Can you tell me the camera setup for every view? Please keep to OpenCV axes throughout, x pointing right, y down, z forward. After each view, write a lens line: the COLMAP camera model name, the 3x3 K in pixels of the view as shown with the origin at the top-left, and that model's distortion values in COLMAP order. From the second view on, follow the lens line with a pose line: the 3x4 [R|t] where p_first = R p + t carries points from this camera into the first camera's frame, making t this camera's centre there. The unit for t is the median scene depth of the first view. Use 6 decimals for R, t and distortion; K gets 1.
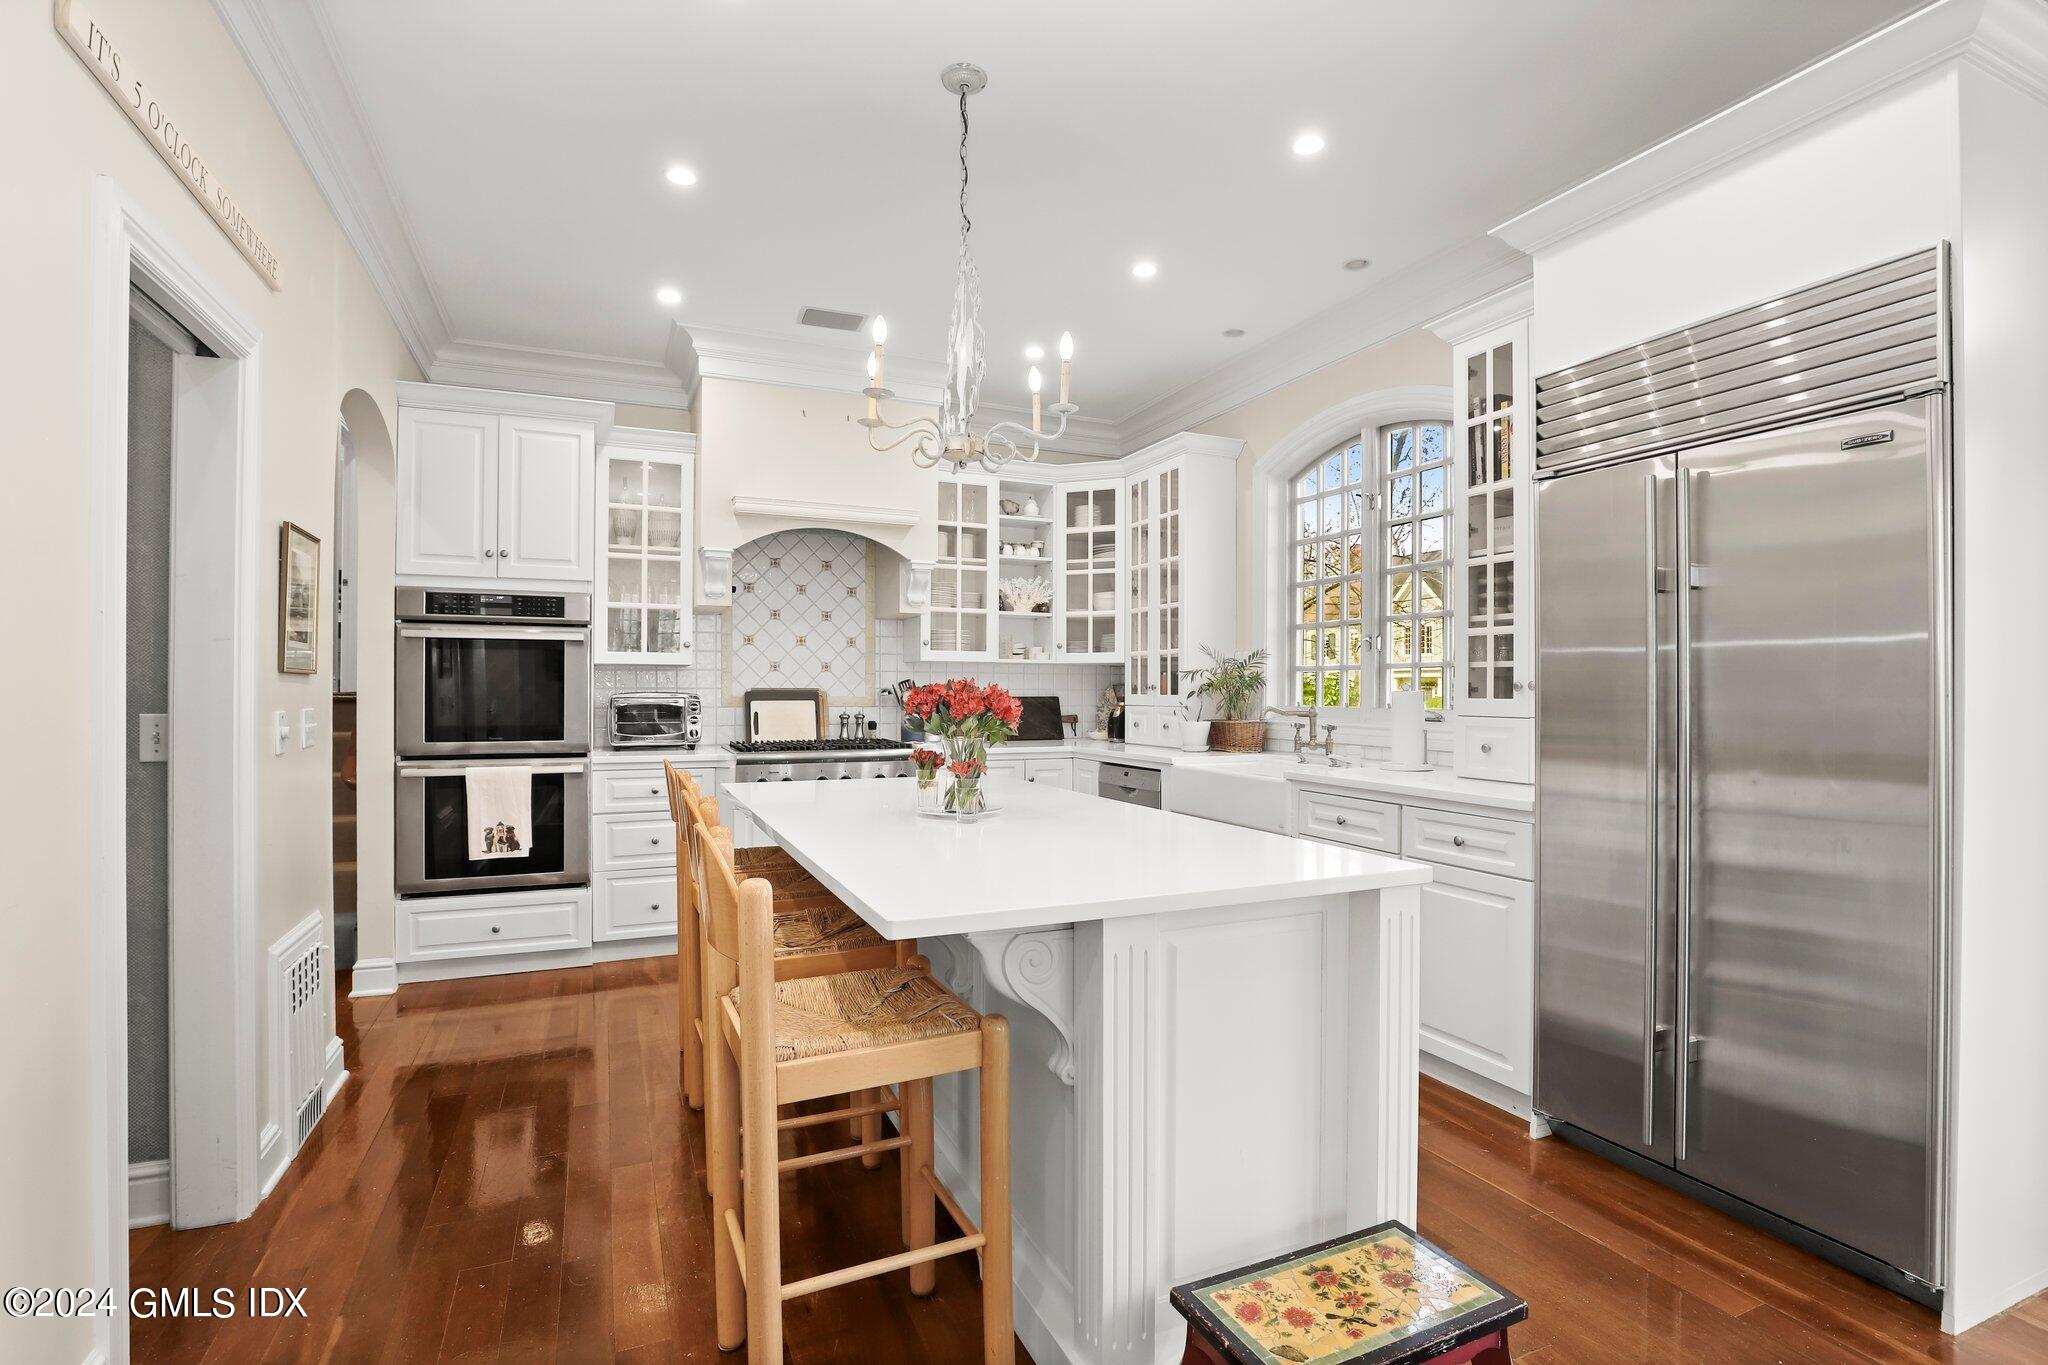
lens RADIAL K [[964.2, 0, 1029.2], [0, 964.2, 693.6], [0, 0, 1]] dist [-0.026849, 0.000140]
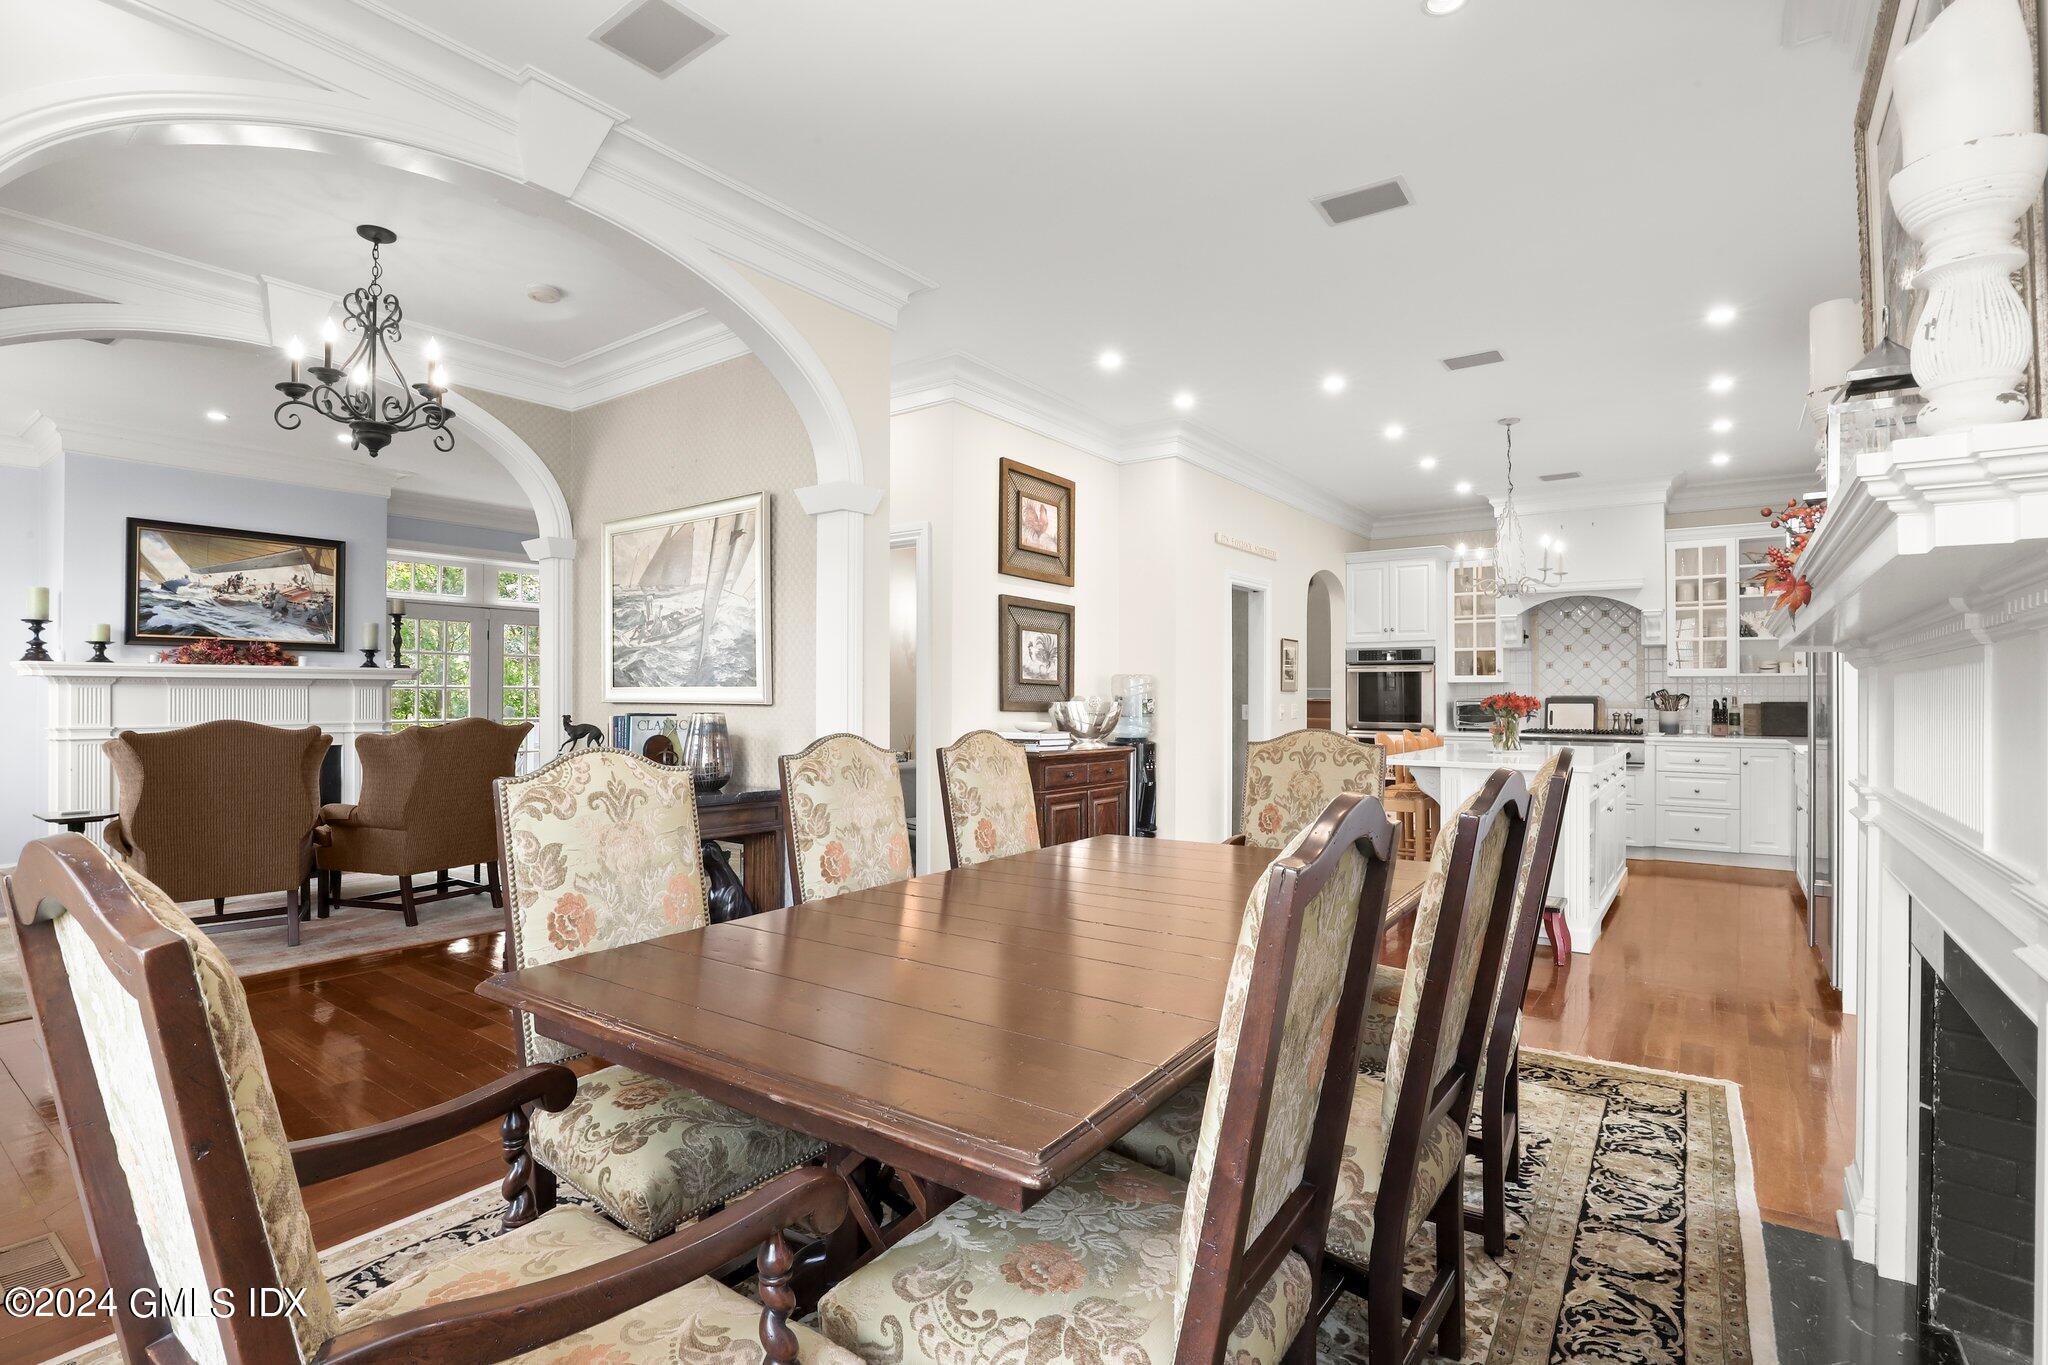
lens RADIAL K [[964.2, 0, 1029.2], [0, 964.2, 693.6], [0, 0, 1]] dist [-0.026849, 0.000140]
pose [[0.502818, -0.003479, -0.864385, 0.649846], [-0.002644, 0.999981, -0.005563, 0.001899], [0.864388, 0.005083, 0.502799, -0.542683]]
